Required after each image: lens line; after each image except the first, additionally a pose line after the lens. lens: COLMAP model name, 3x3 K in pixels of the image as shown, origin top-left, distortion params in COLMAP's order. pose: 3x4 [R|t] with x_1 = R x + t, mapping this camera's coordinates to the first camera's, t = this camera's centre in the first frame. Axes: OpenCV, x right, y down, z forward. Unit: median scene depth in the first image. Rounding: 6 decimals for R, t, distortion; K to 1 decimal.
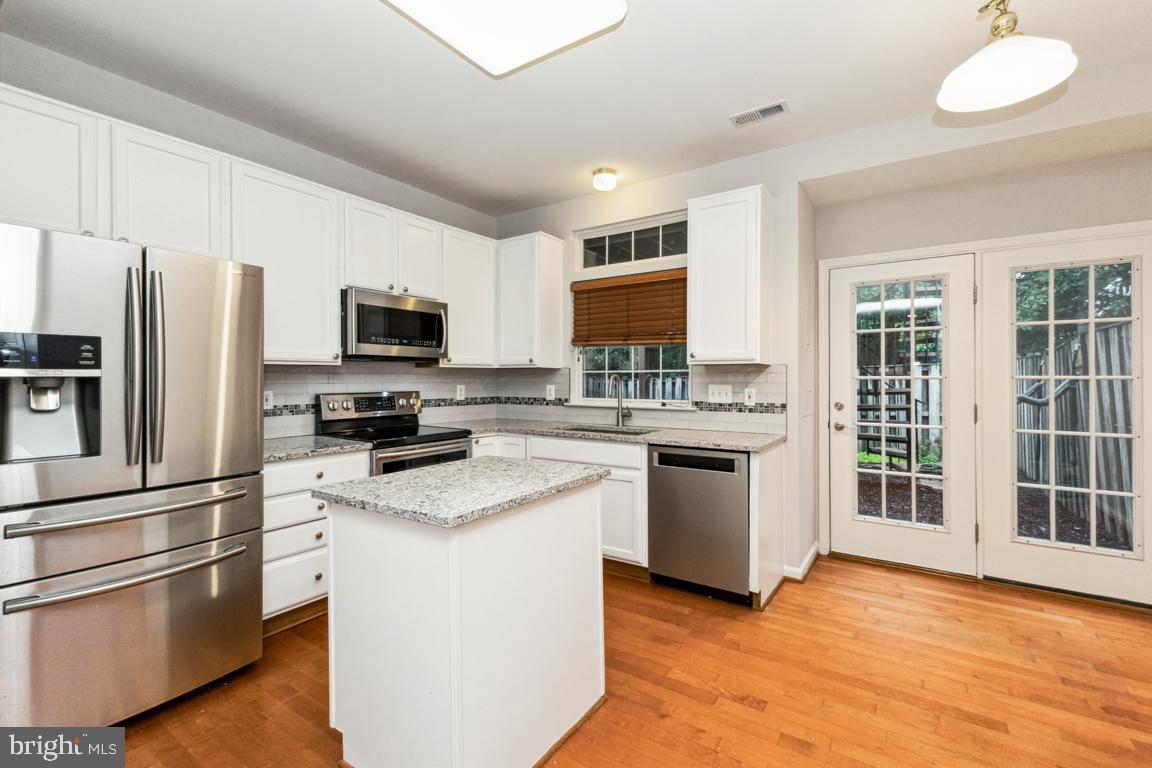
lens RADIAL K [[502.0, 0, 576.0], [0, 502.0, 384.0], [0, 0, 1]] dist [0.001740, -0.000001]
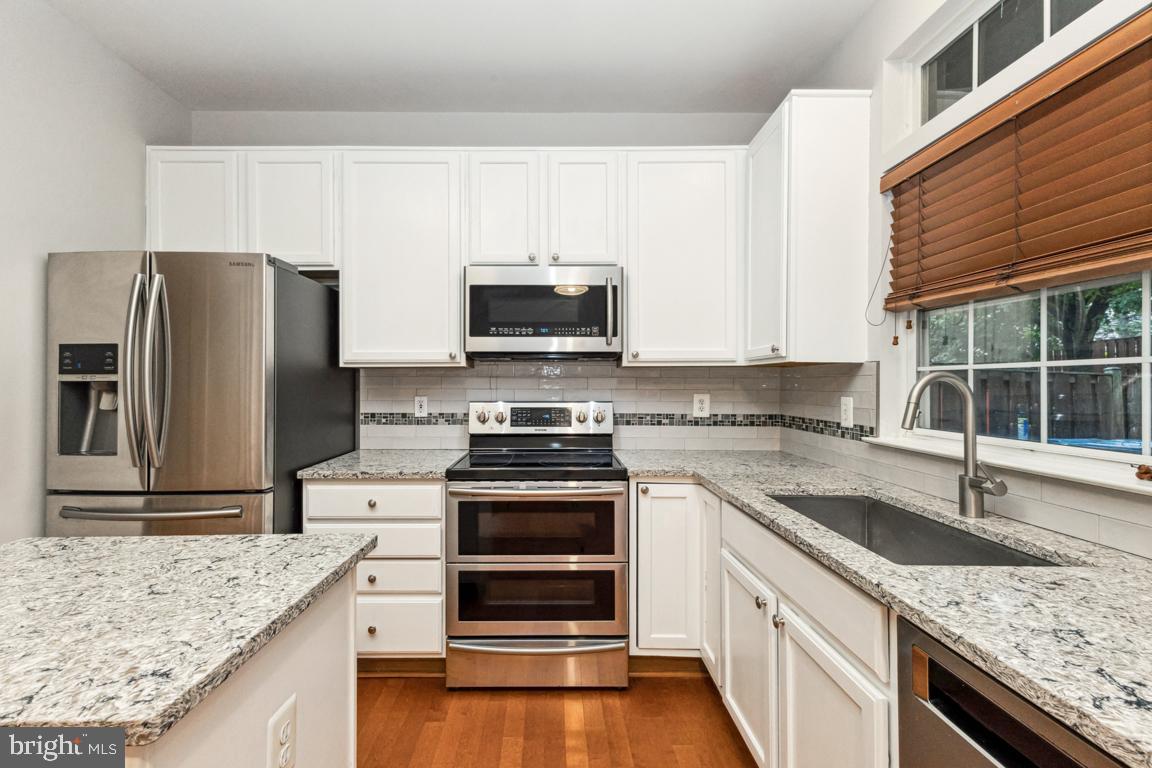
lens RADIAL K [[502.0, 0, 576.0], [0, 502.0, 384.0], [0, 0, 1]] dist [0.001740, -0.000001]
pose [[0.566739, 0.003331, -0.823890, 0.210041], [-0.010823, 0.999936, -0.003402, -0.006491], [0.823826, 0.010845, 0.566739, 0.515527]]
